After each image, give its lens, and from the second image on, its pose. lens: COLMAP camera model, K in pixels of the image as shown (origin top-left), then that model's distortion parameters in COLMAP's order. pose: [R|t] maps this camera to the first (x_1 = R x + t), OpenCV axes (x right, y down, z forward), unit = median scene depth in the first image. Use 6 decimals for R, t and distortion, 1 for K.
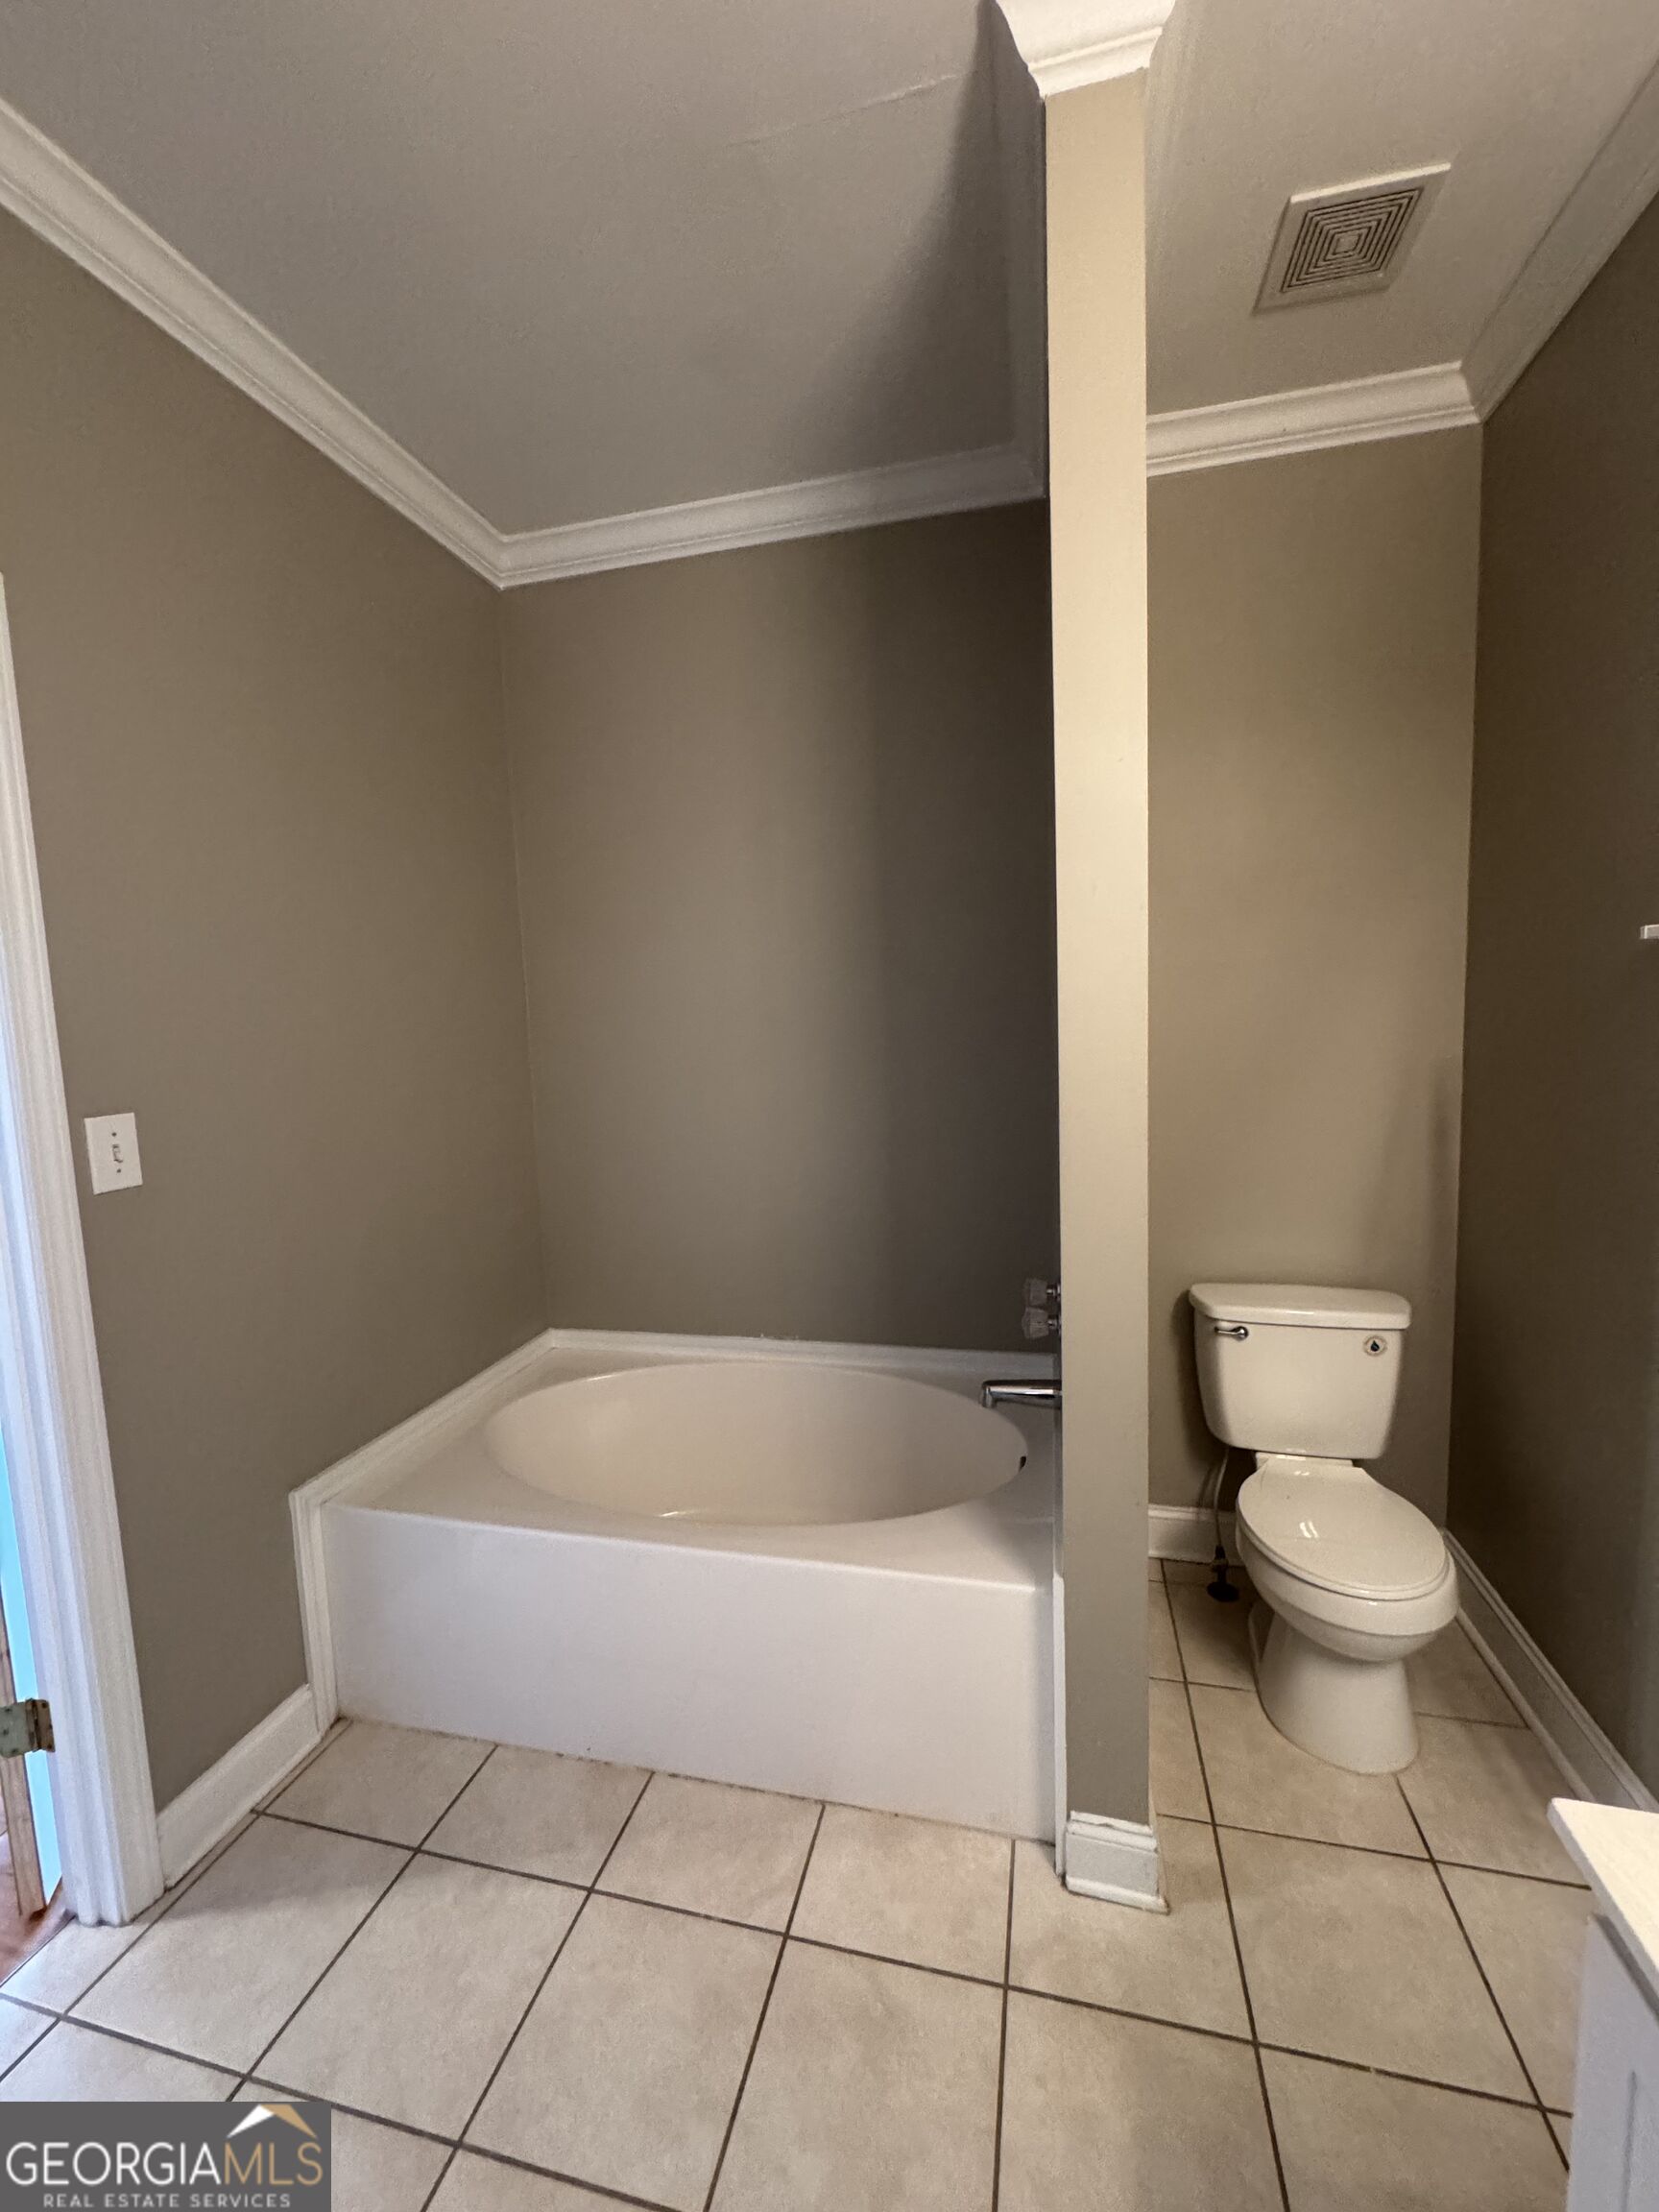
lens RADIAL K [[880.3, 0, 829.5], [0, 880.3, 1106.0], [0, 0, 1]] dist [-0.003166, 0.000368]
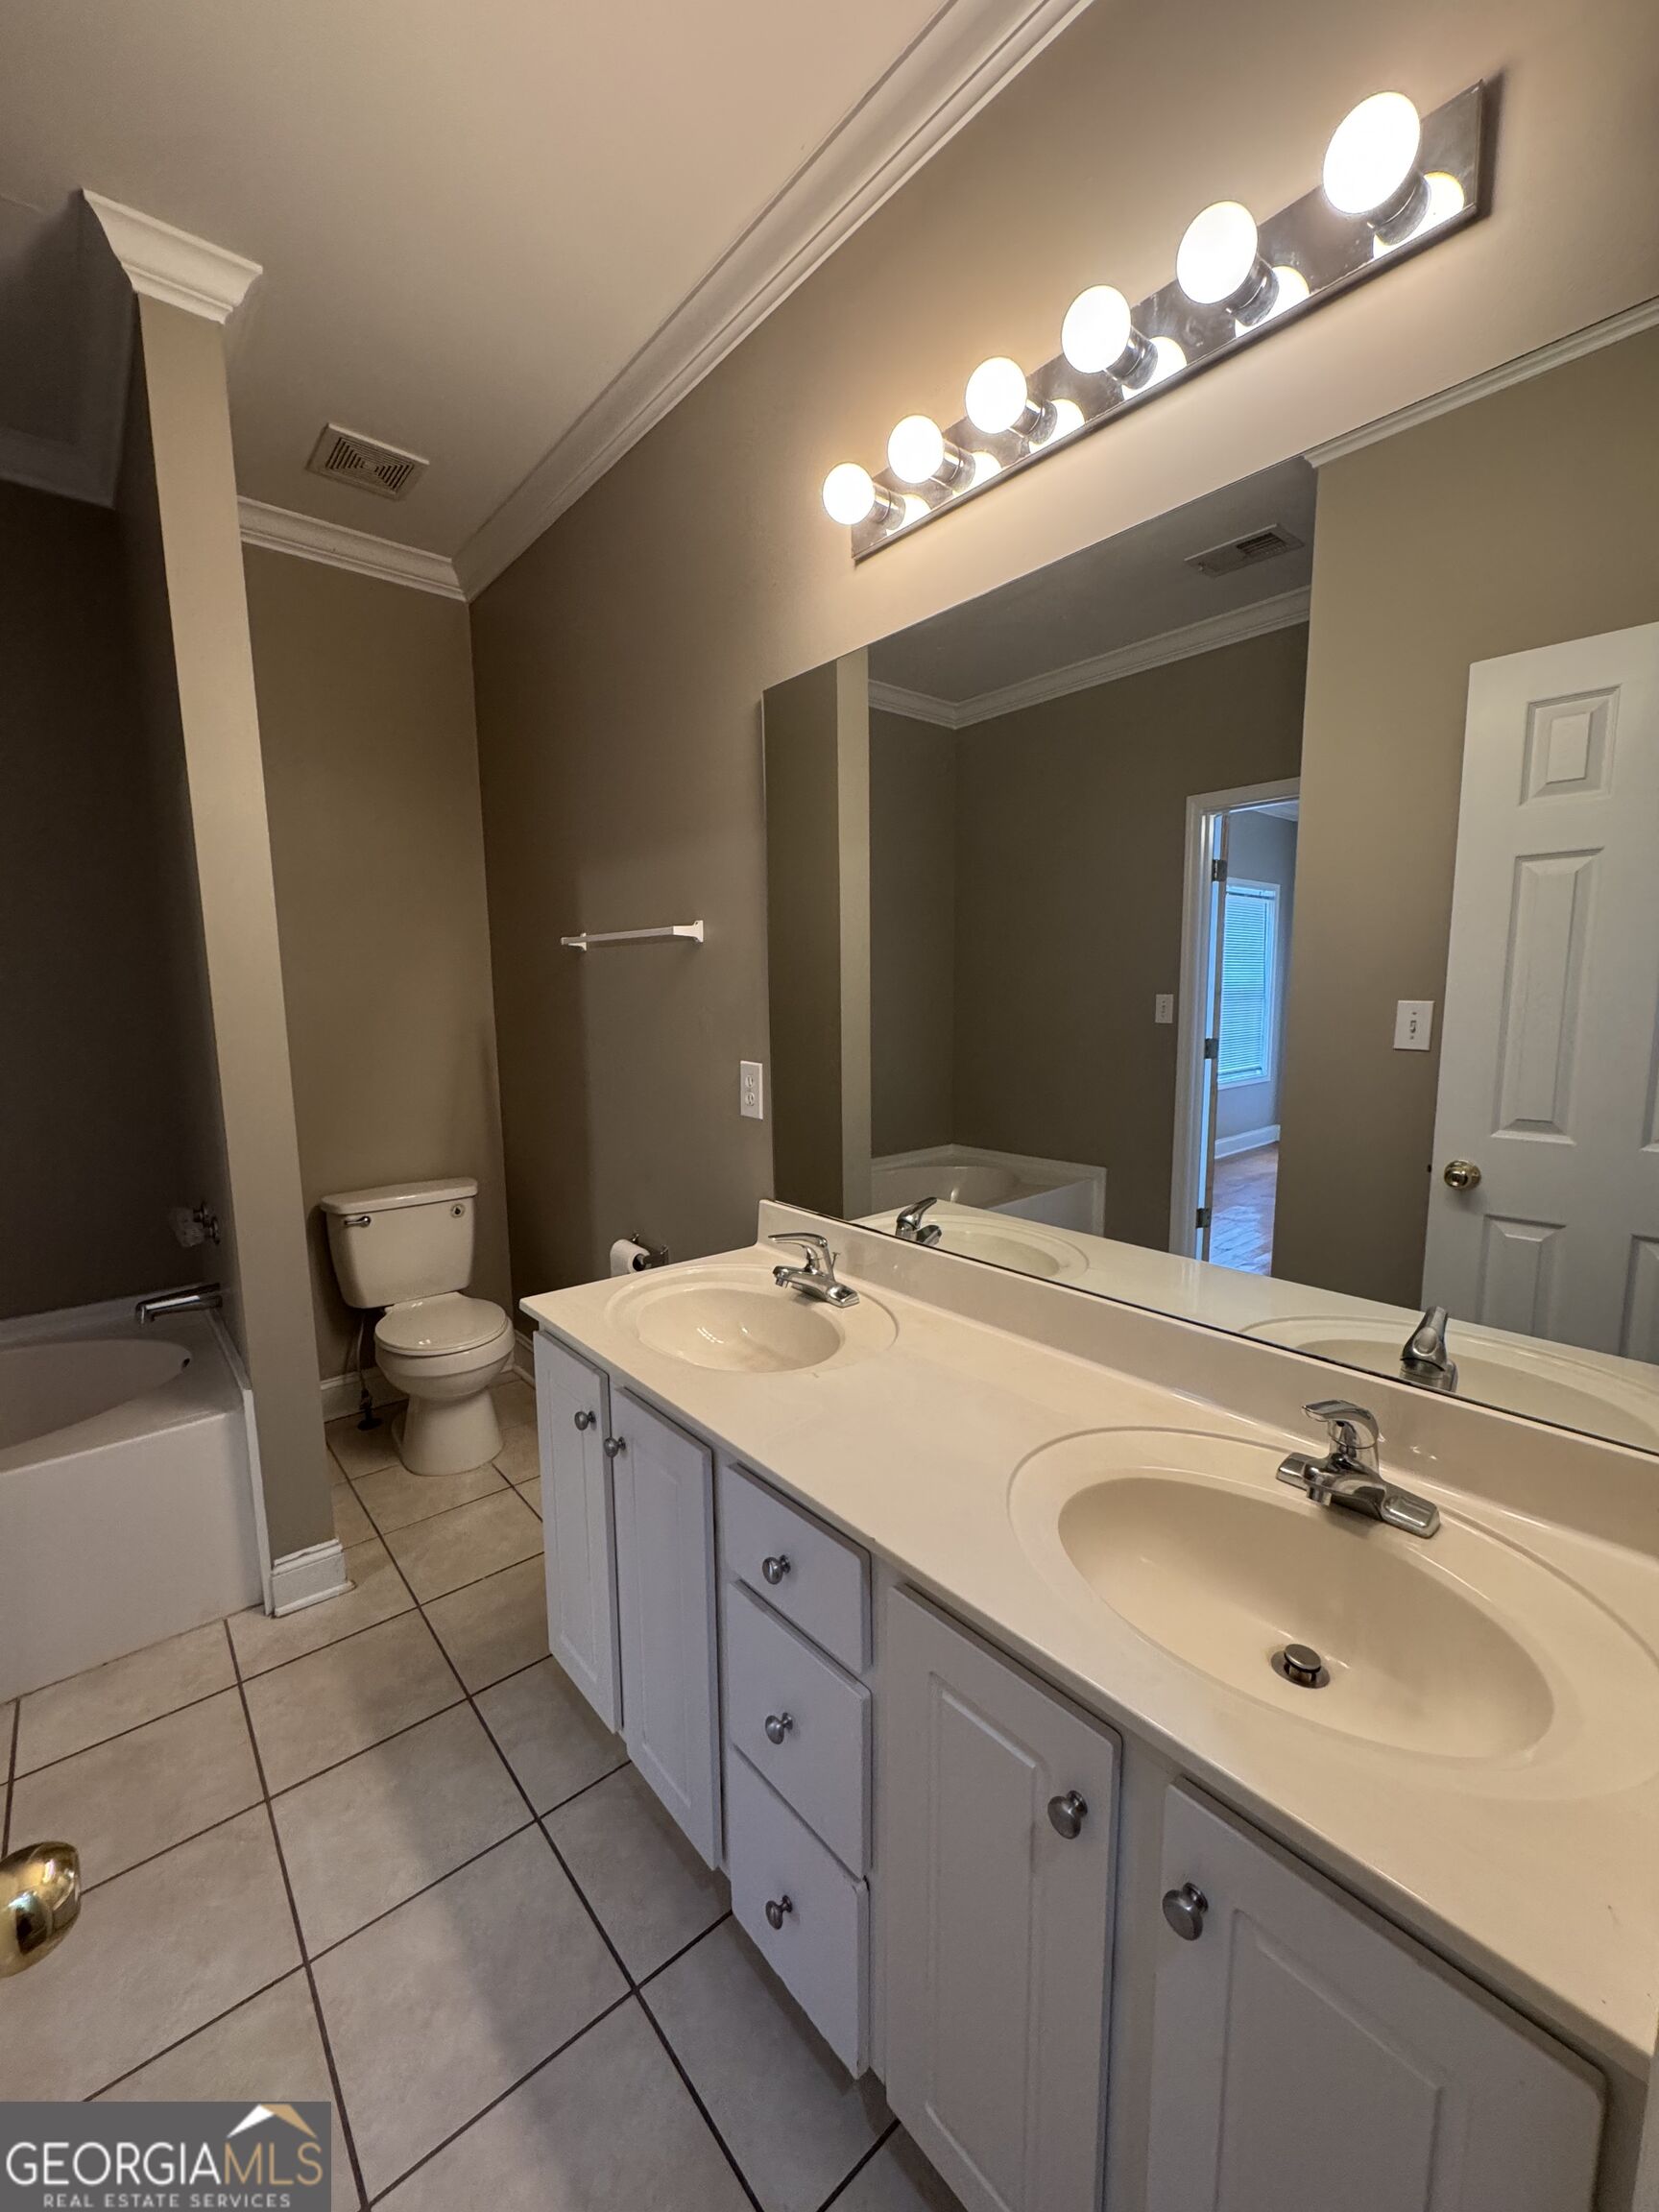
lens RADIAL K [[880.3, 0, 829.5], [0, 880.3, 1106.0], [0, 0, 1]] dist [-0.003166, 0.000368]
pose [[0.581384, -0.075398, 0.810128, -0.223615], [0.074022, 0.996469, 0.039619, 0.093531], [-0.810255, 0.036934, 0.584912, -0.421202]]
